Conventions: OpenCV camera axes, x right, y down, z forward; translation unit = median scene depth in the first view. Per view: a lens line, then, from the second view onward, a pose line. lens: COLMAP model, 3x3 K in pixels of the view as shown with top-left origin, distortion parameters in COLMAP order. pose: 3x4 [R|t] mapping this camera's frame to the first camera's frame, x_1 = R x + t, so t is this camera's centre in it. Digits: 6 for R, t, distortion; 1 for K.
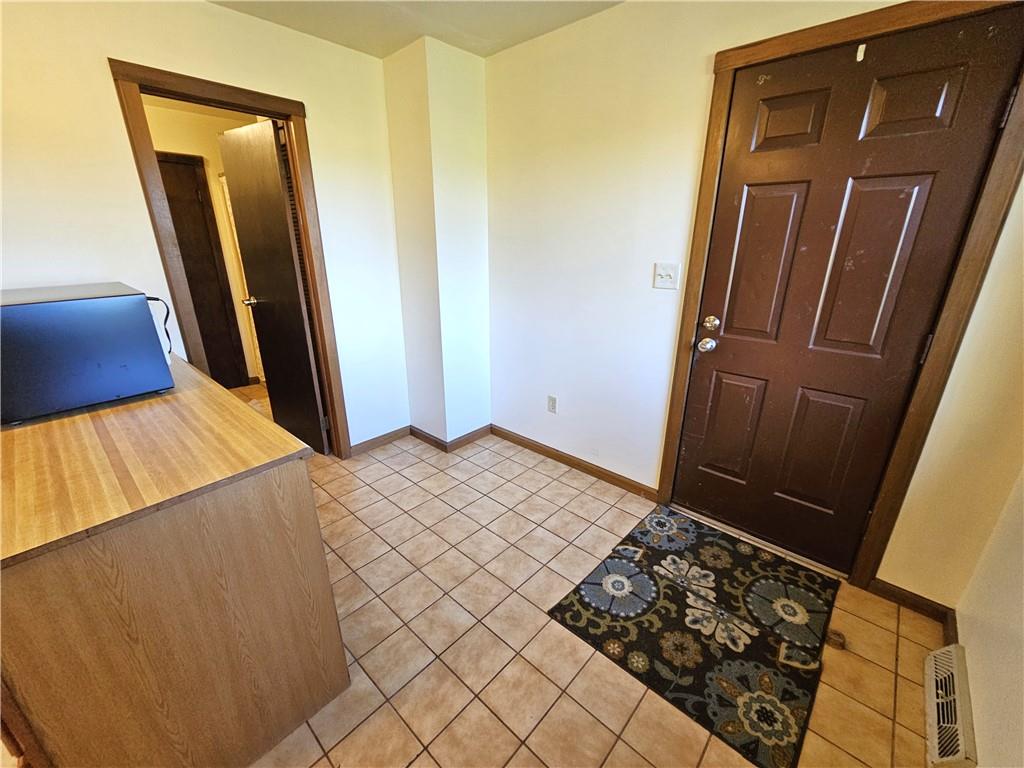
lens RADIAL K [[421.1, 0, 517.6], [0, 421.1, 389.0], [0, 0, 1]] dist [-0.009630, 0.004128]
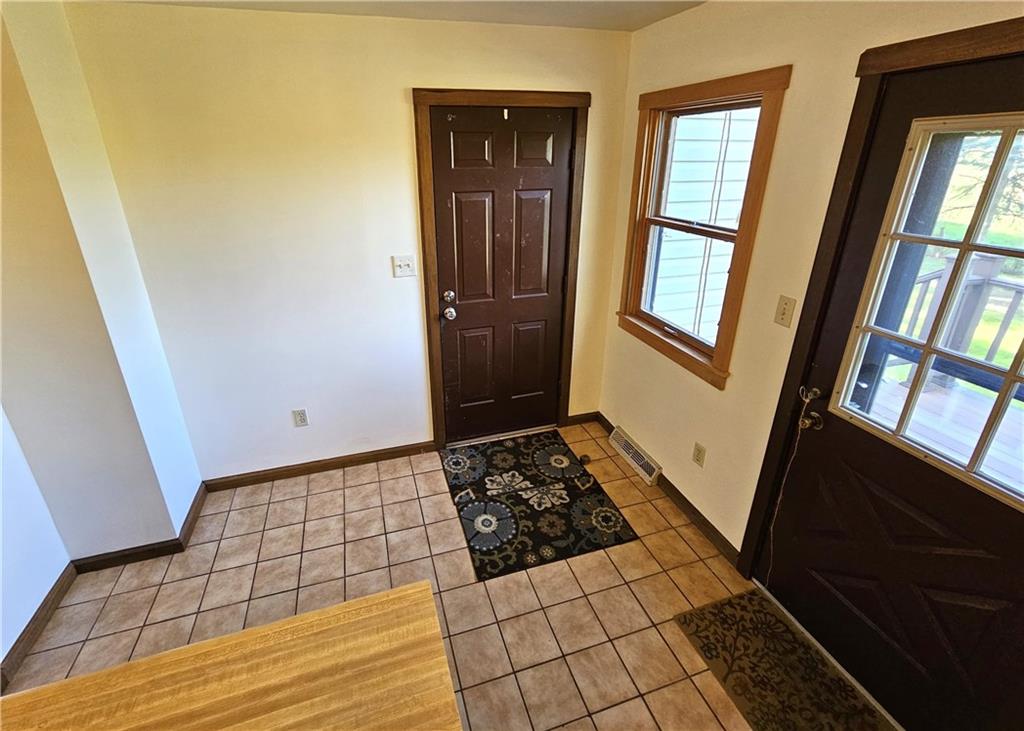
lens RADIAL K [[449.4, 0, 482.8], [0, 449.4, 326.1], [0, 0, 1]] dist [-0.003475, -0.000563]
pose [[0.522058, -0.316279, 0.792100, -0.618672], [0.298156, 0.937785, 0.177941, -0.304131], [-0.799098, 0.143274, 0.583879, 0.165517]]
